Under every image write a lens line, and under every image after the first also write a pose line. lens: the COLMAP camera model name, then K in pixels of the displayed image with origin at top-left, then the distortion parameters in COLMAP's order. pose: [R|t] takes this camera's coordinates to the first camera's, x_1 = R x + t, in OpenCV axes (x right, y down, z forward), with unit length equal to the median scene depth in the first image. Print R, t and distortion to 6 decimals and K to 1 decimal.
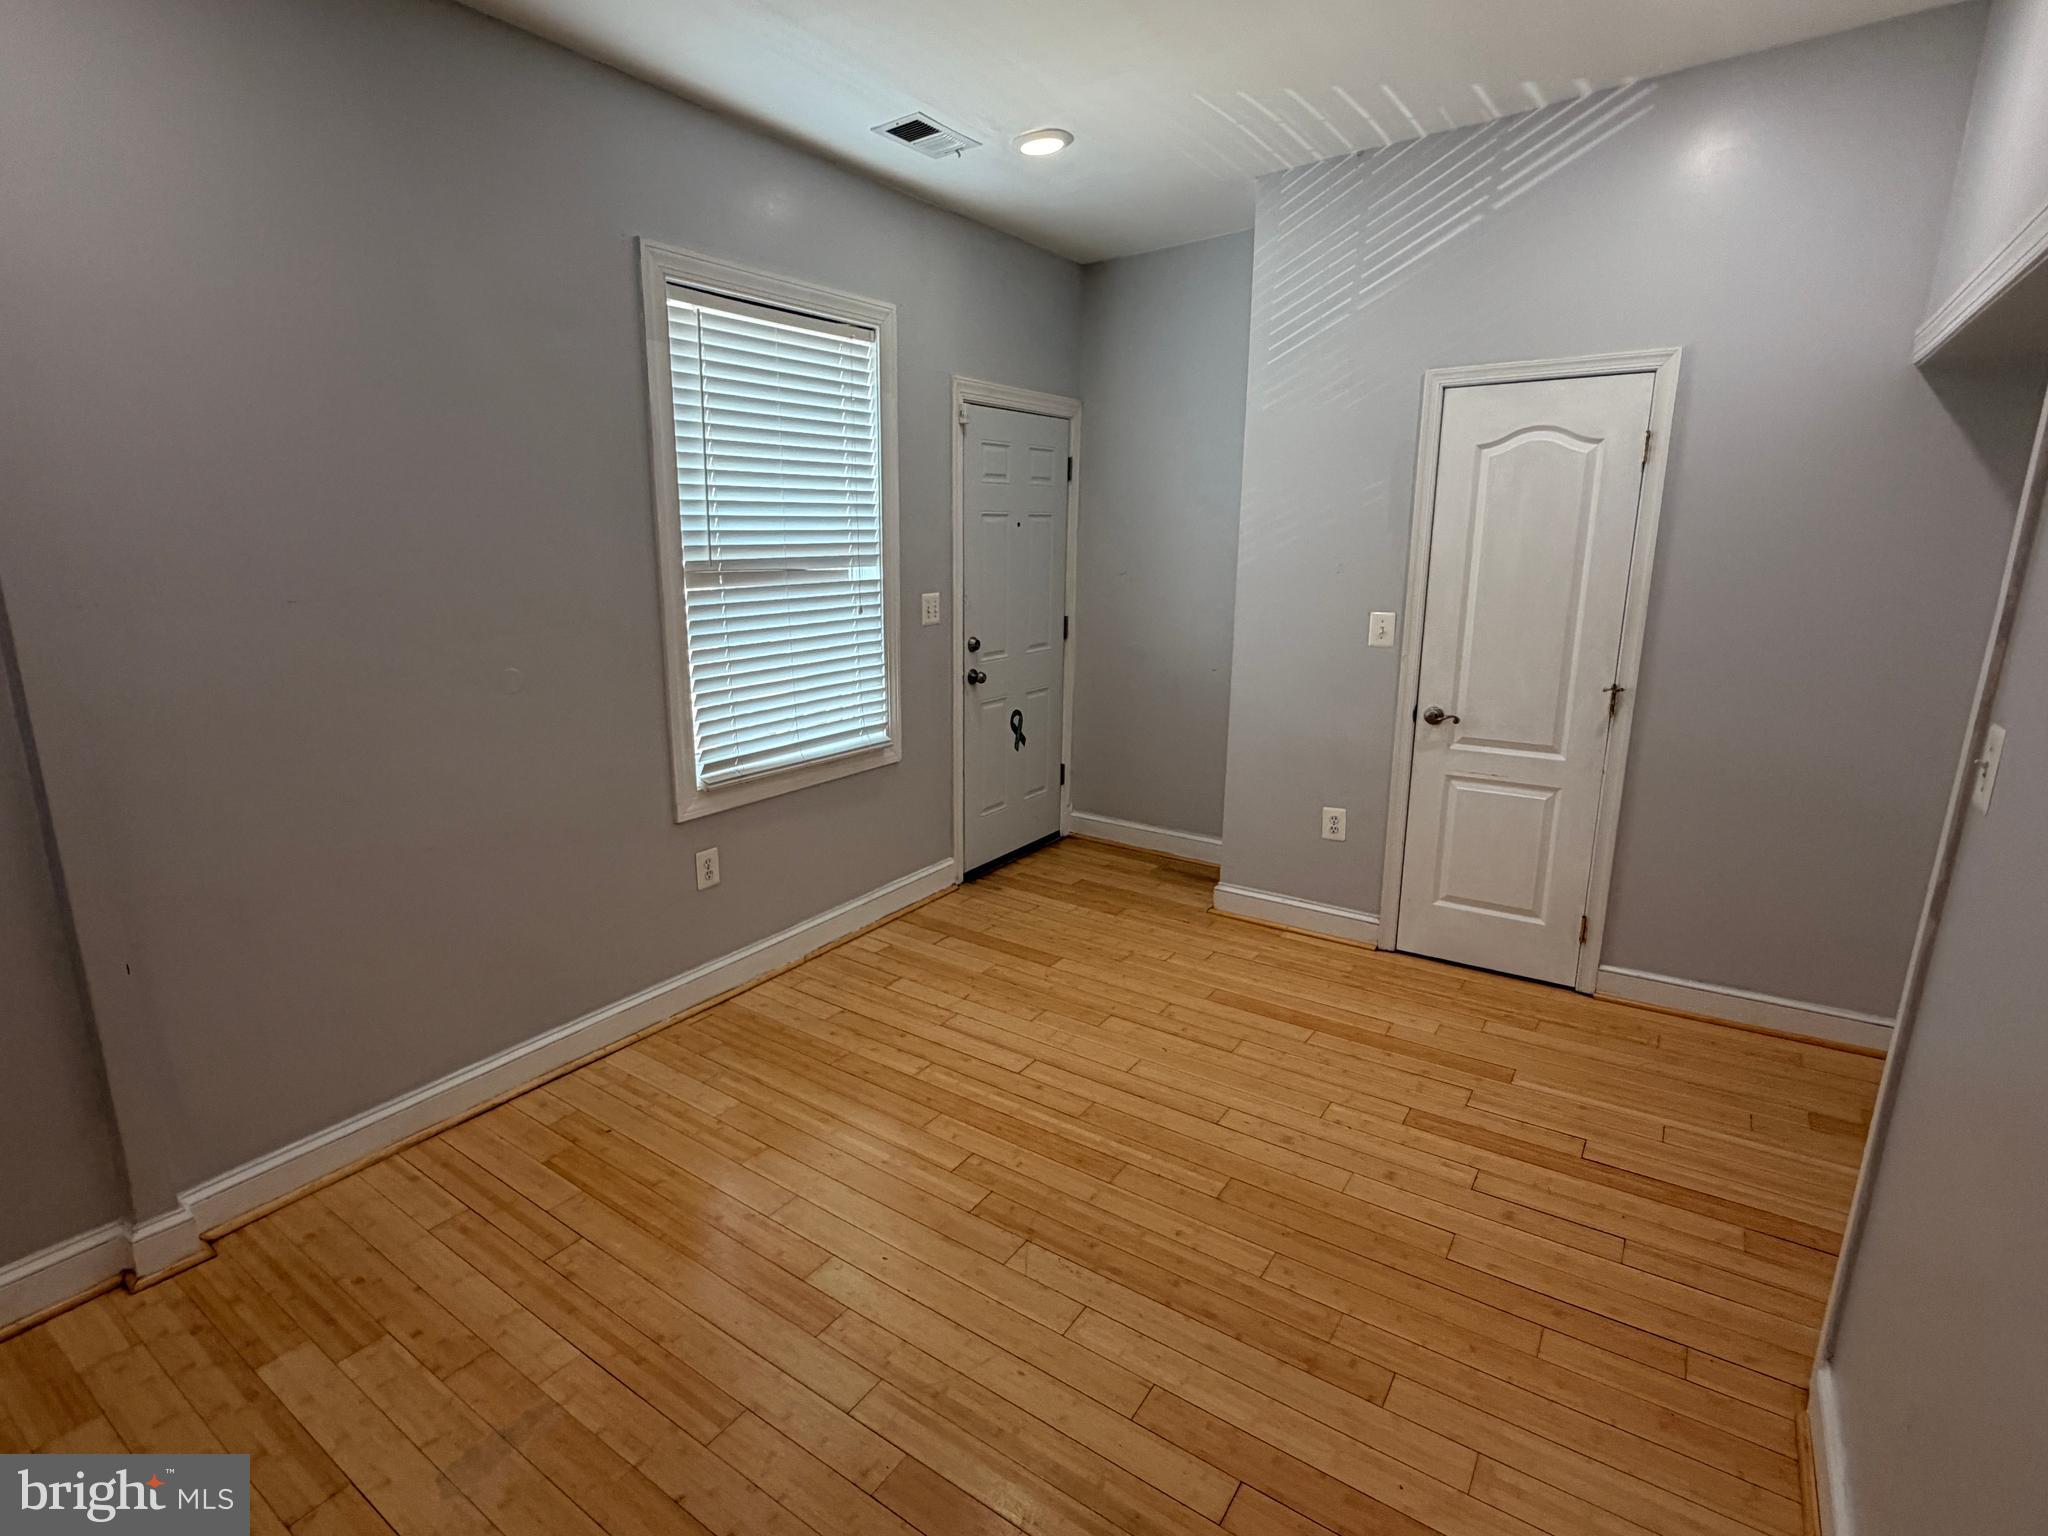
lens RADIAL K [[1017.3, 0, 1019.5], [0, 1017.3, 764.2], [0, 0, 1]] dist [0.000561, 0.001441]
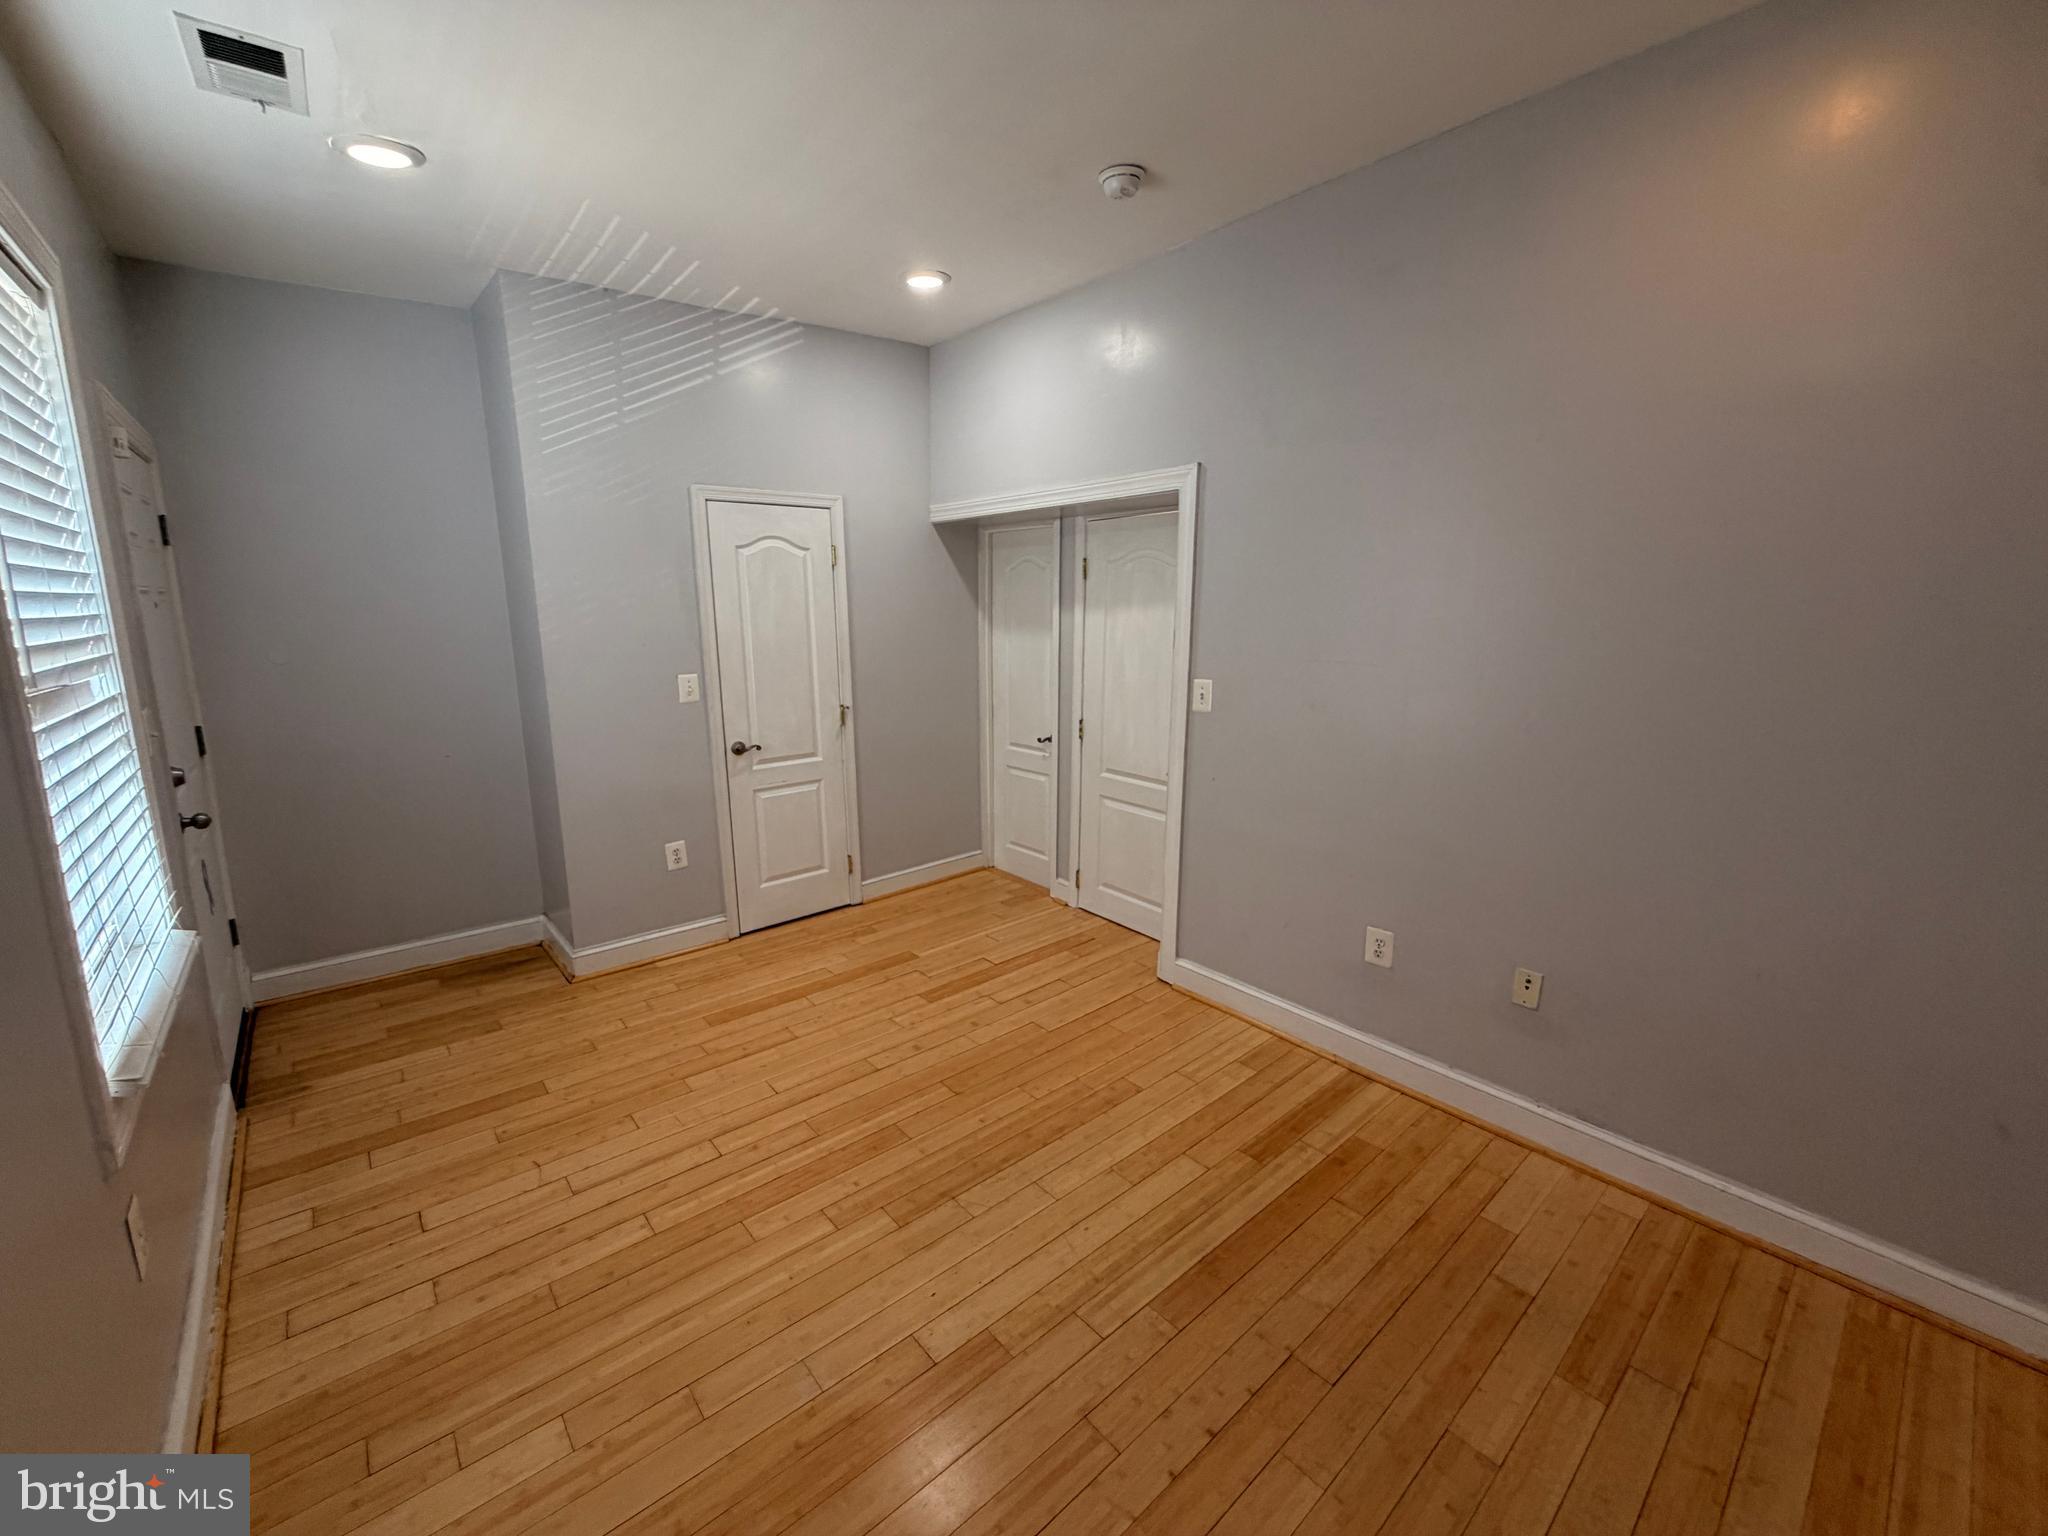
lens RADIAL K [[821.7, 0, 1020.0], [0, 821.7, 760.9], [0, 0, 1]] dist [0.002581, -0.000211]
pose [[0.260081, -0.184384, 0.947819, -0.540506], [0.221892, 0.966742, 0.127178, -0.092171], [-0.939745, 0.177237, 0.292345, 0.375393]]
